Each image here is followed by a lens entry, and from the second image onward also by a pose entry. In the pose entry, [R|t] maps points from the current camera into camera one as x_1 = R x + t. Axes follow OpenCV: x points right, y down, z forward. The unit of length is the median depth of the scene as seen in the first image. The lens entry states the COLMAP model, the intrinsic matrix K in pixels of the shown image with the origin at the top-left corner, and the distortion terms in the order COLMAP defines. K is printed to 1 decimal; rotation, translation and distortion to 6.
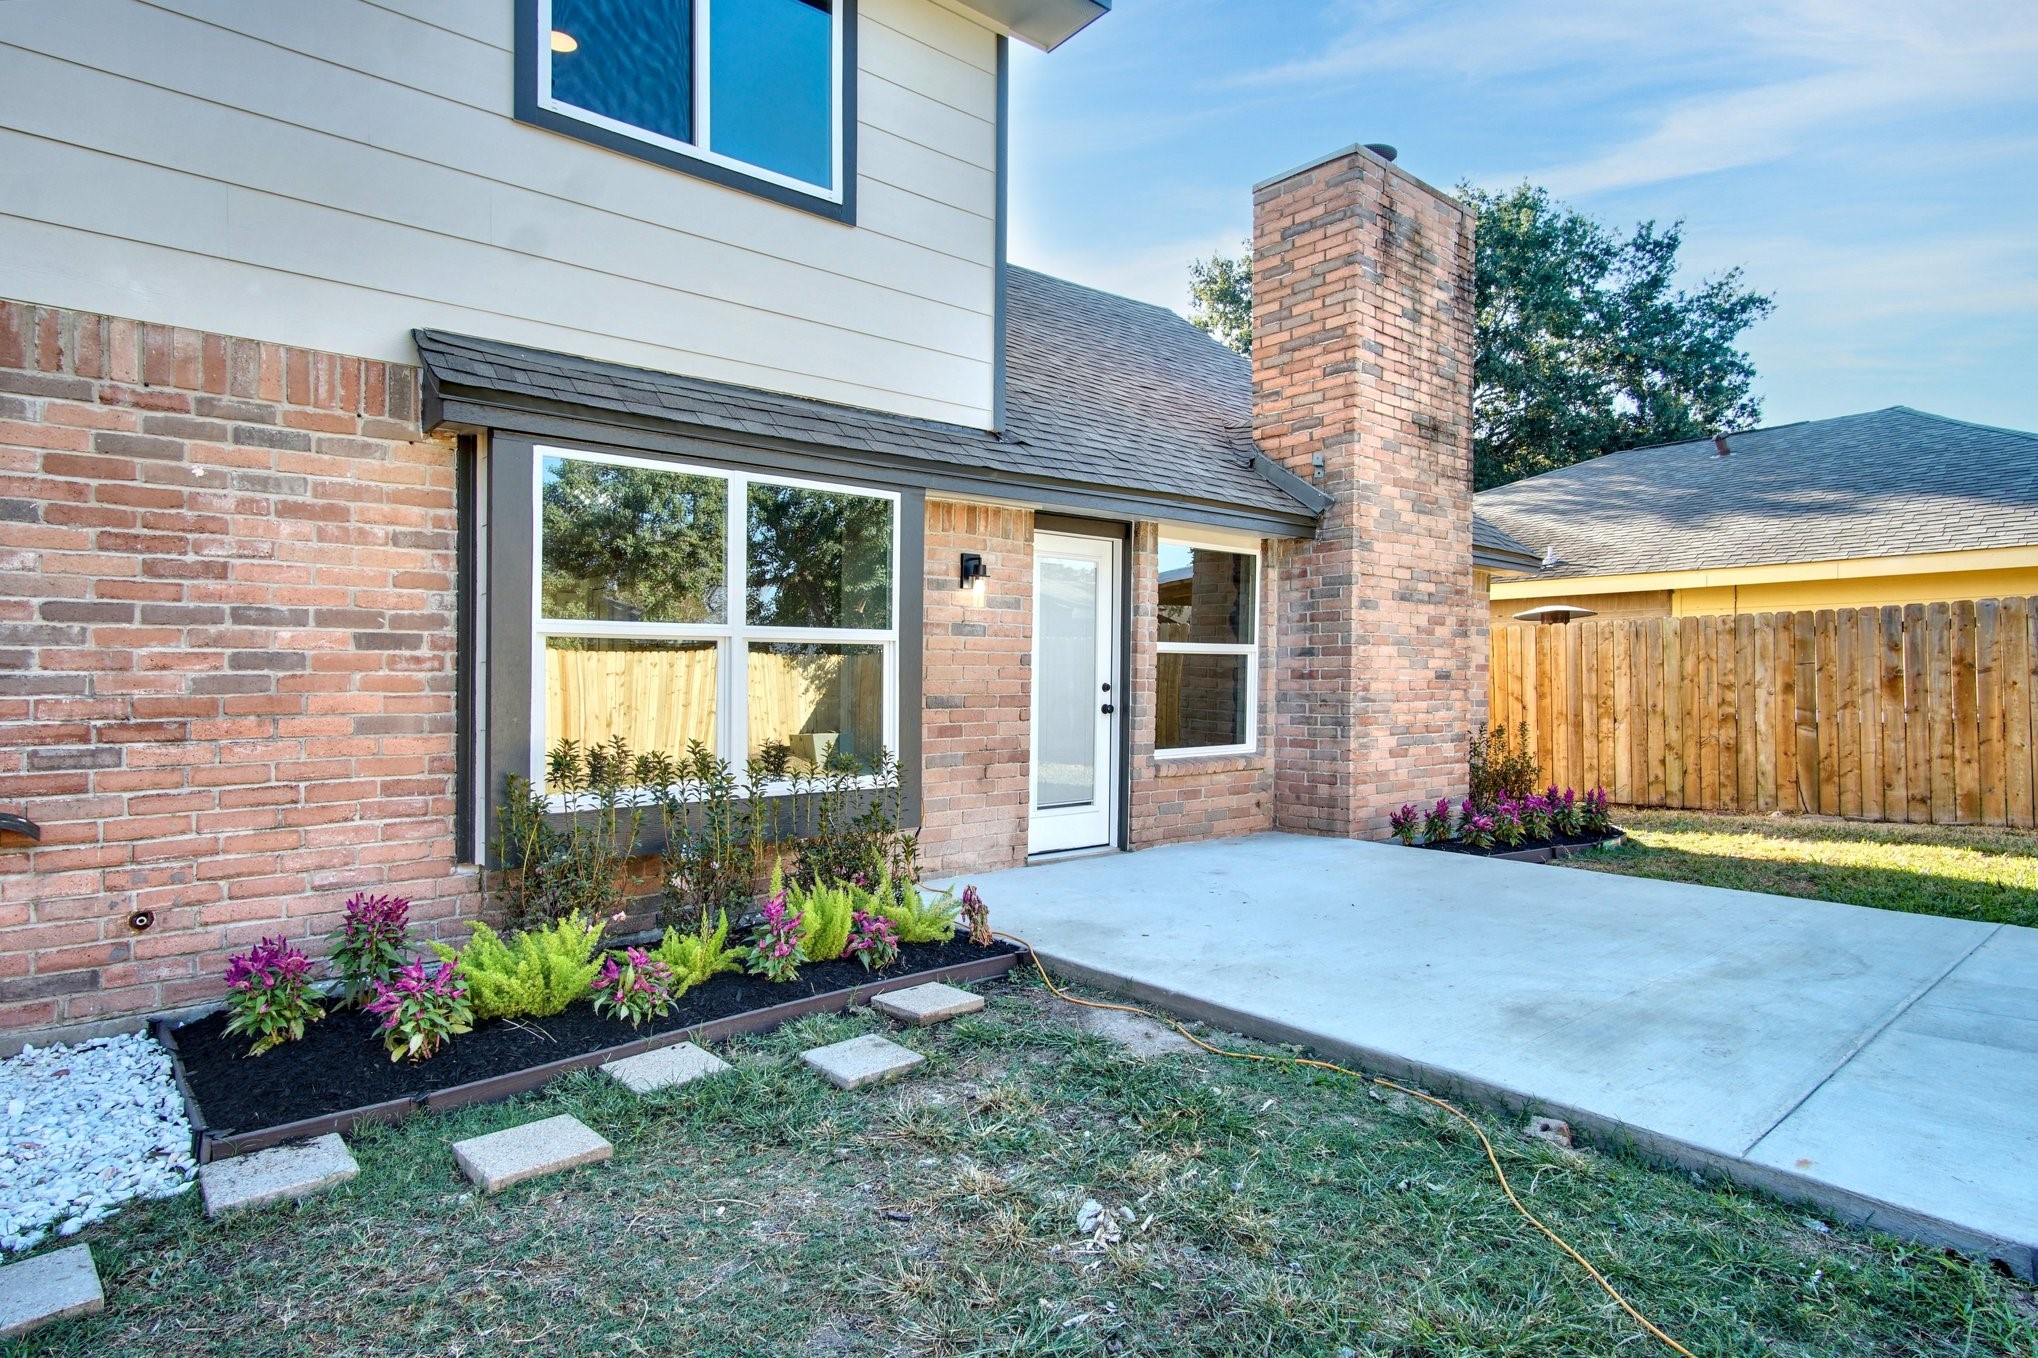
lens RADIAL K [[1106.2, 0, 1039.4], [0, 1106.2, 642.8], [0, 0, 1]] dist [0.005804, 0.005854]
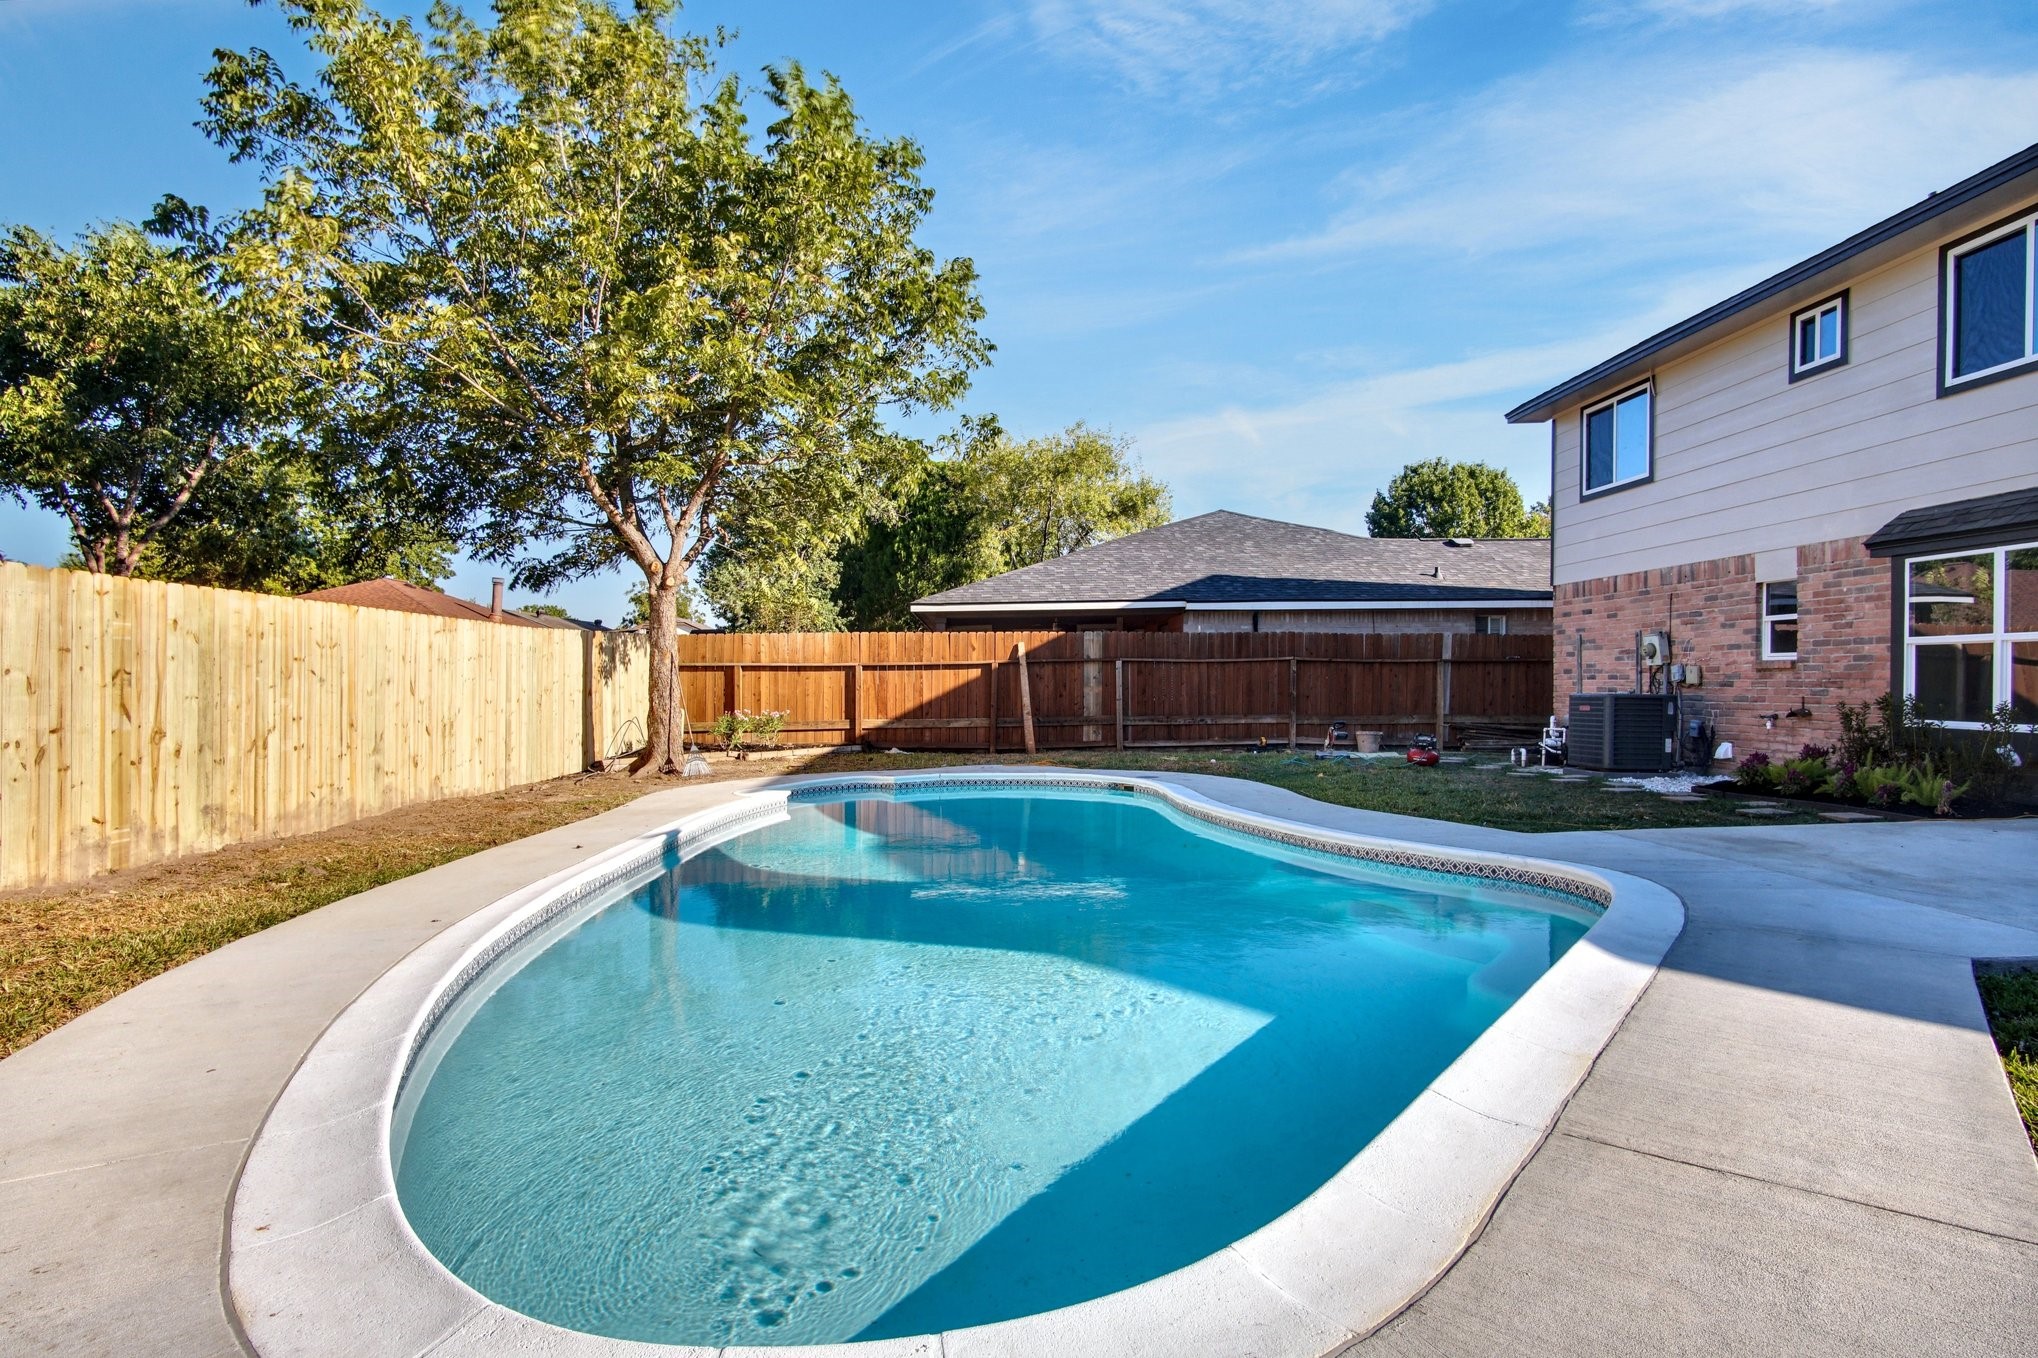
lens RADIAL K [[1106.2, 0, 1024.6], [0, 1106.2, 712.4], [0, 0, 1]] dist [0.005804, 0.005854]
pose [[-0.602438, 0.025754, -0.797750, 1.896578], [0.023769, 0.999615, 0.014321, 0.043760], [0.797812, -0.010334, -0.602818, 0.738097]]
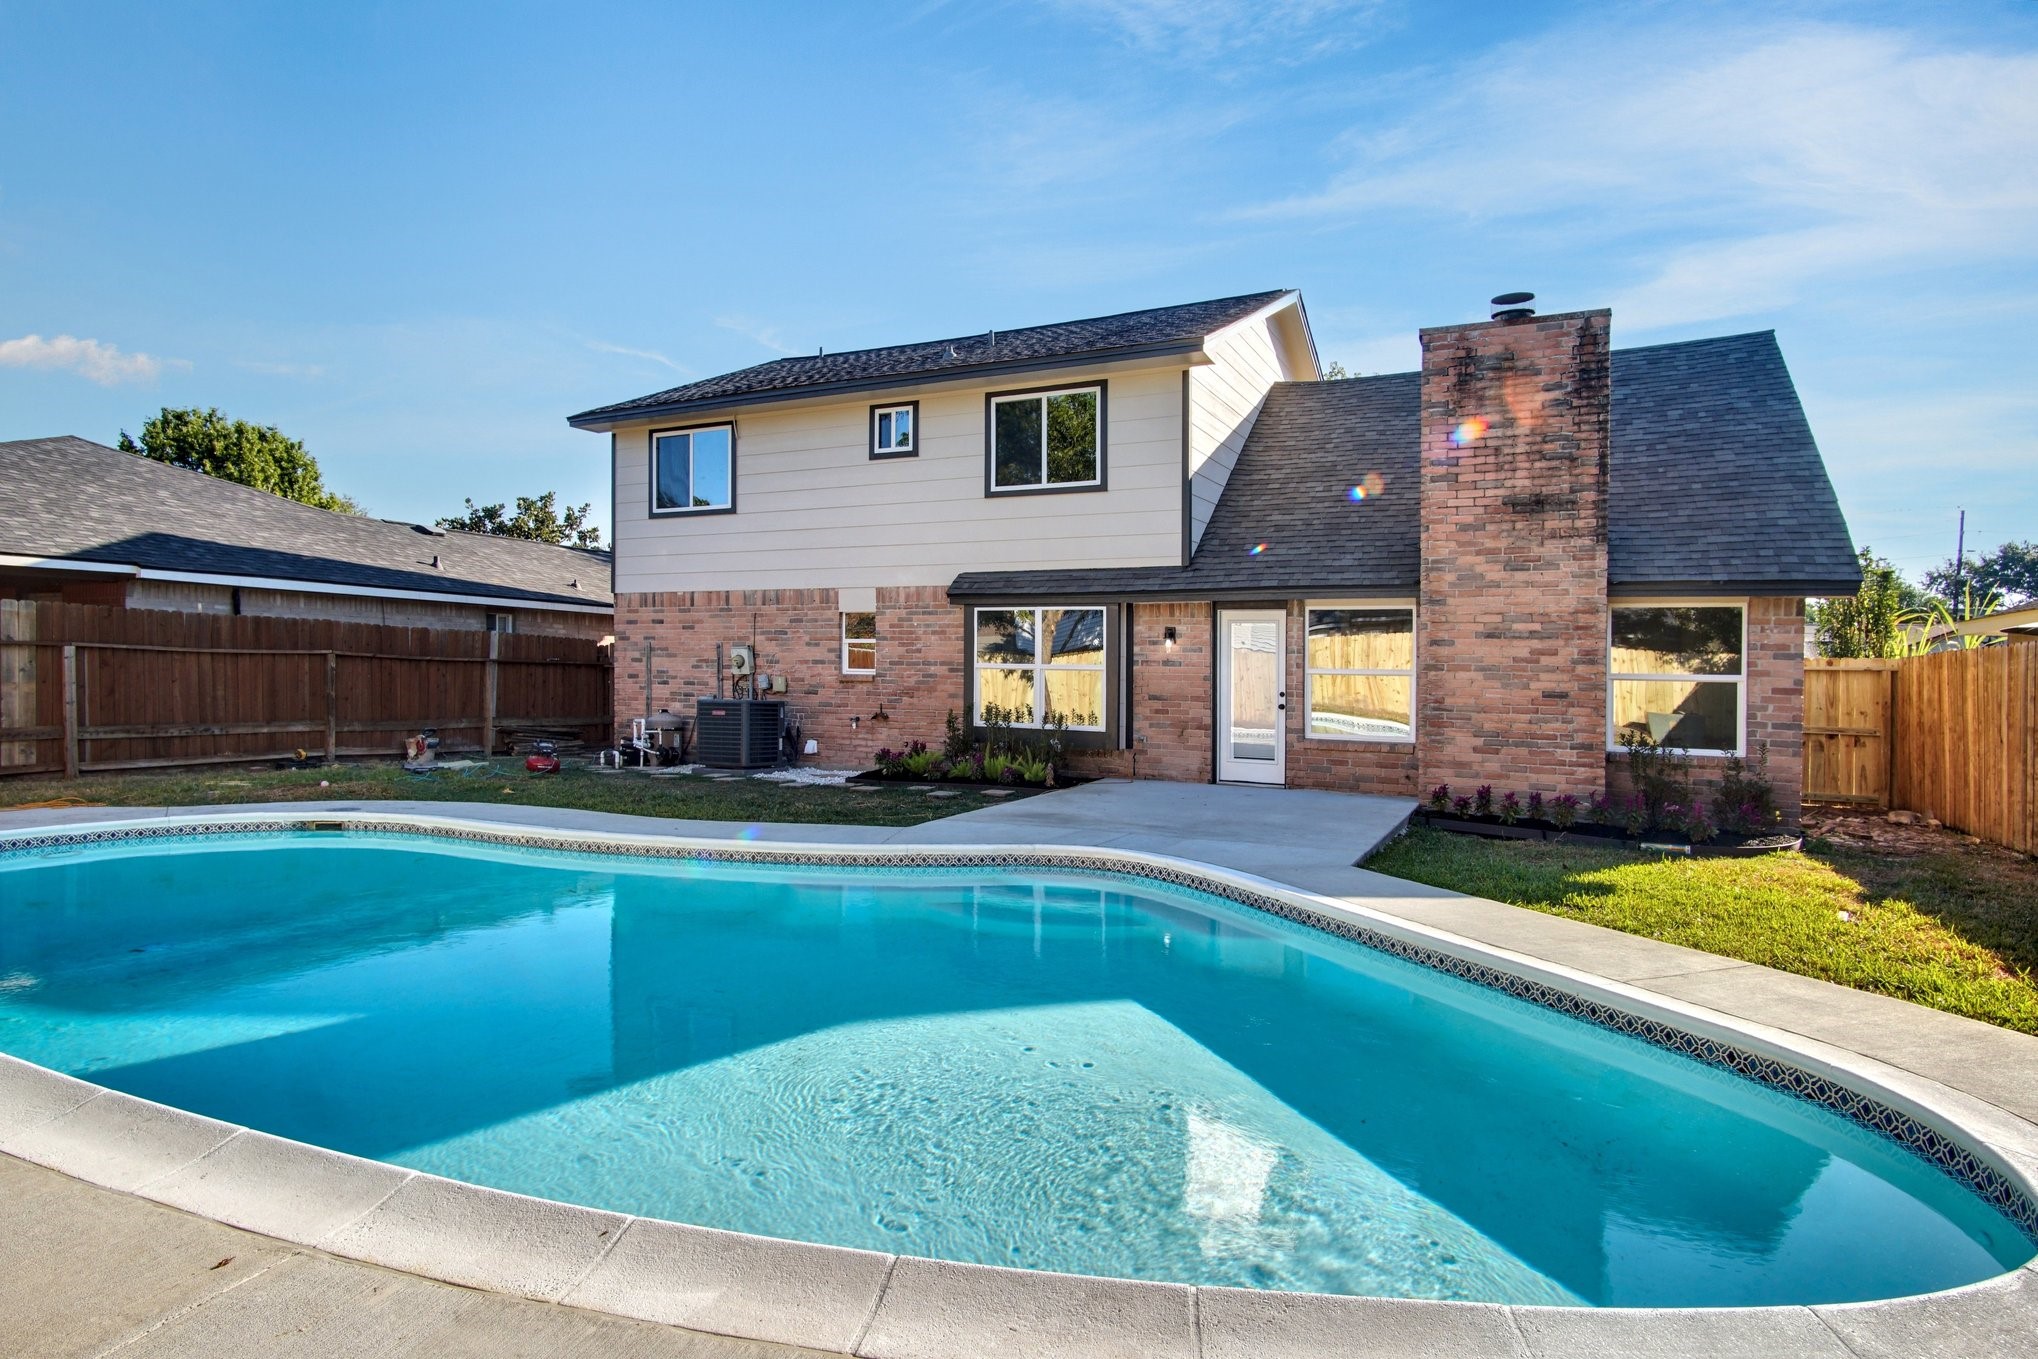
lens RADIAL K [[1106.2, 0, 1022.7], [0, 1106.2, 698.4], [0, 0, 1]] dist [0.005804, 0.005854]
pose [[0.401059, 0.021325, -0.915804, 1.955879], [0.002371, 0.999701, 0.024317, 0.002370], [0.916049, -0.011924, 0.400888, -0.104104]]
